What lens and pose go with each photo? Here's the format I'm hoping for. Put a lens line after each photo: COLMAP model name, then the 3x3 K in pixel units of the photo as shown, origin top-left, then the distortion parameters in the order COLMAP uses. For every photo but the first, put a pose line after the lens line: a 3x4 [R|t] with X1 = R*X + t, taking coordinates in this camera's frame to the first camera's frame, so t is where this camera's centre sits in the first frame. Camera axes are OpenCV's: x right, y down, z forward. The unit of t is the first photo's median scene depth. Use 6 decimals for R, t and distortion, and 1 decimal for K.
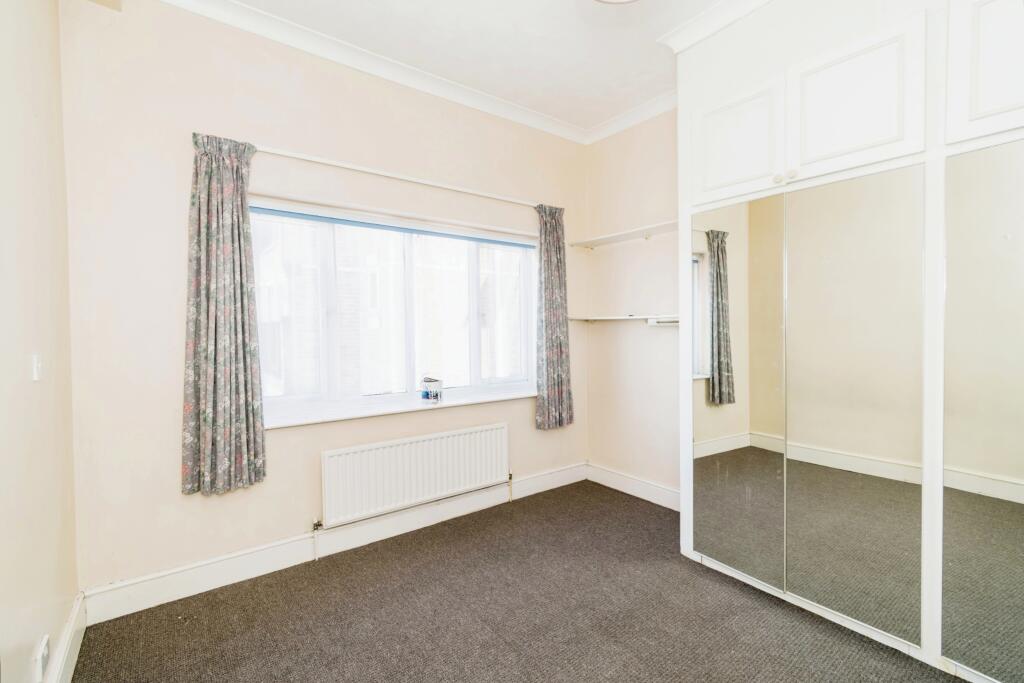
lens RADIAL K [[444.8, 0, 513.4], [0, 444.8, 338.1], [0, 0, 1]] dist [0.002699, -0.000277]
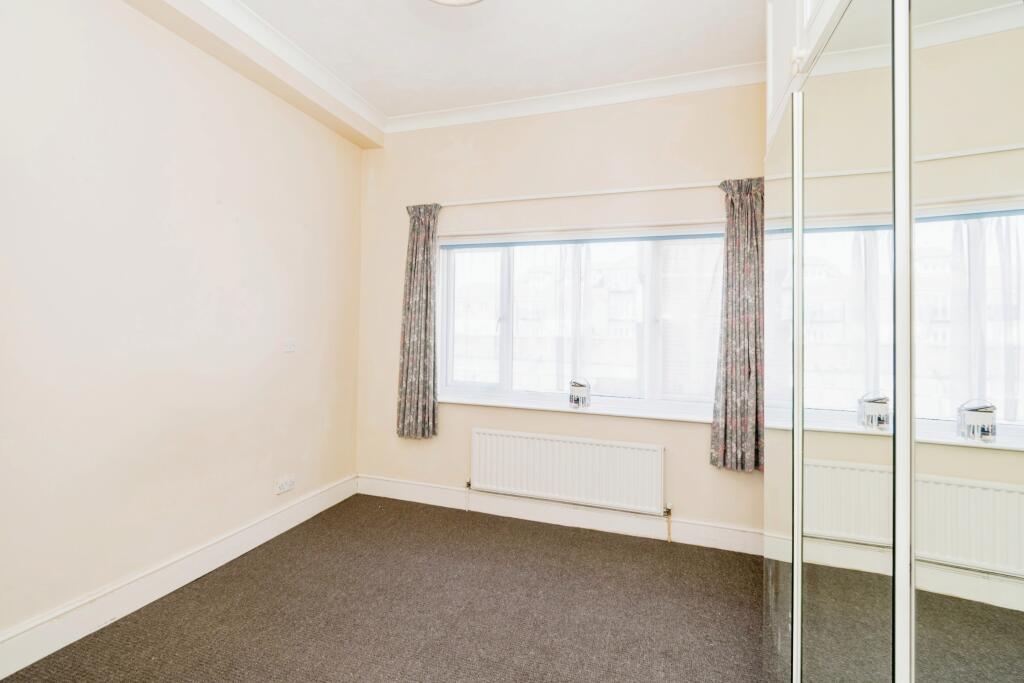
lens RADIAL K [[444.8, 0, 513.8], [0, 444.8, 332.9], [0, 0, 1]] dist [0.002699, -0.000277]
pose [[0.580510, 0.015746, -0.814101, 0.558568], [-0.043902, 0.998964, -0.011983, -0.005380], [0.813069, 0.042696, 0.580600, 0.282323]]
